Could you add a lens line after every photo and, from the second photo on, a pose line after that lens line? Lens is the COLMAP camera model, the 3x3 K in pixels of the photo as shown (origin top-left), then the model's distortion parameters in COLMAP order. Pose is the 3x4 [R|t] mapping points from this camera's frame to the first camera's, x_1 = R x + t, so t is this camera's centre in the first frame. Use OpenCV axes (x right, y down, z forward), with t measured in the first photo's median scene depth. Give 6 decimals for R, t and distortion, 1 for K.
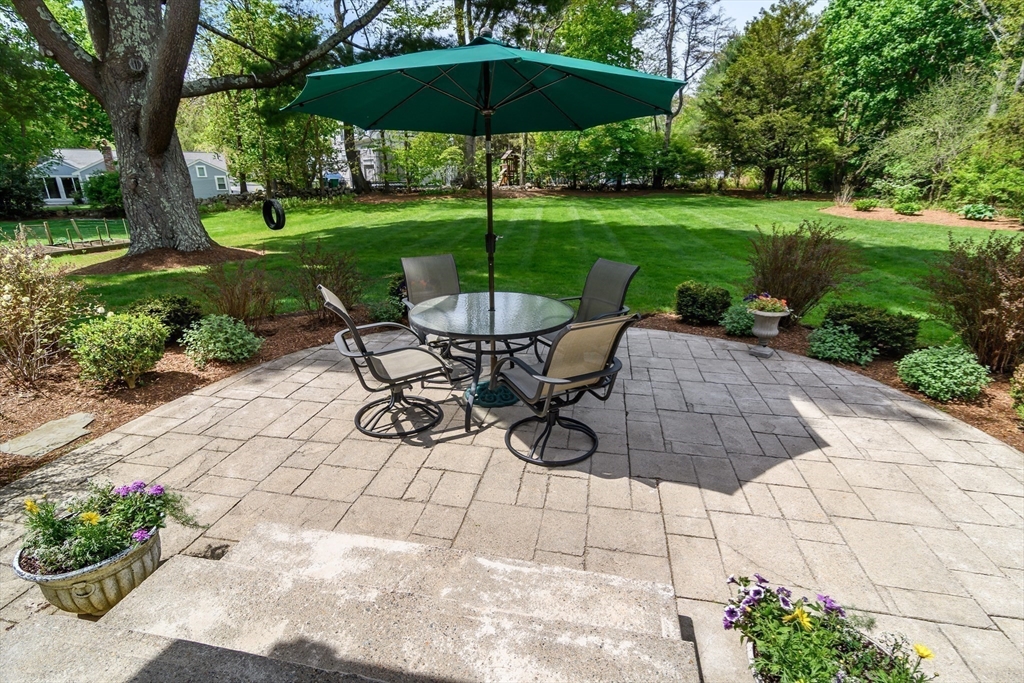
lens RADIAL K [[492.7, 0, 512.1], [0, 492.7, 340.3], [0, 0, 1]] dist [0.002165, -0.000258]
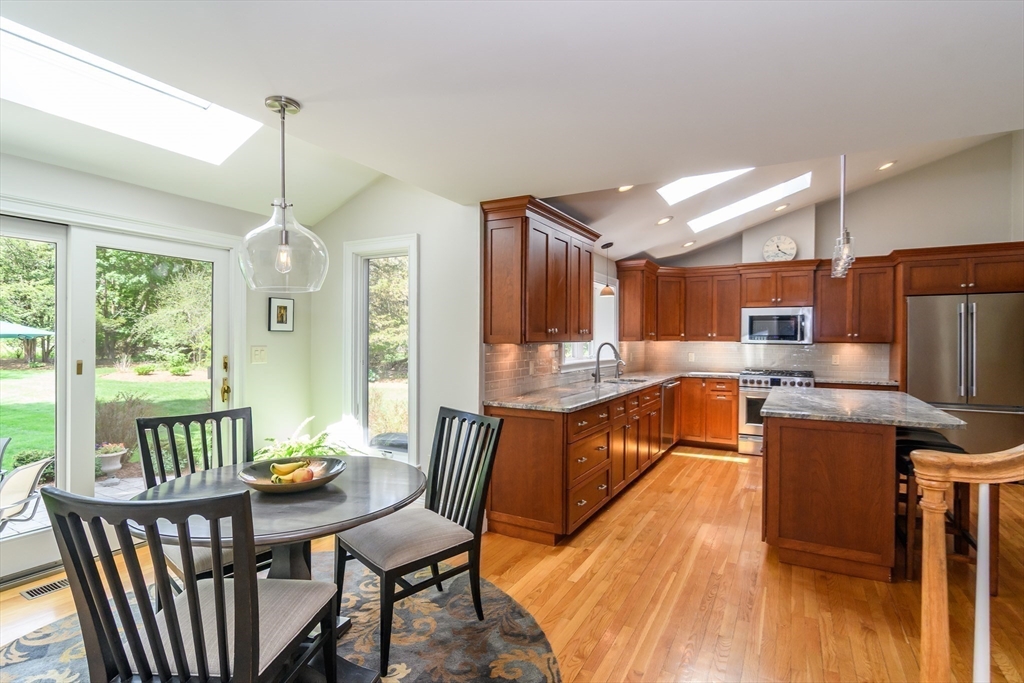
lens RADIAL K [[501.8, 0, 510.6], [0, 501.8, 339.0], [0, 0, 1]] dist [0.001769, 0.000486]
pose [[0.319502, -0.007758, 0.947554, -0.115815], [0.301456, 0.948847, -0.093878, 0.026120], [-0.898356, 0.315640, 0.305497, -0.143334]]
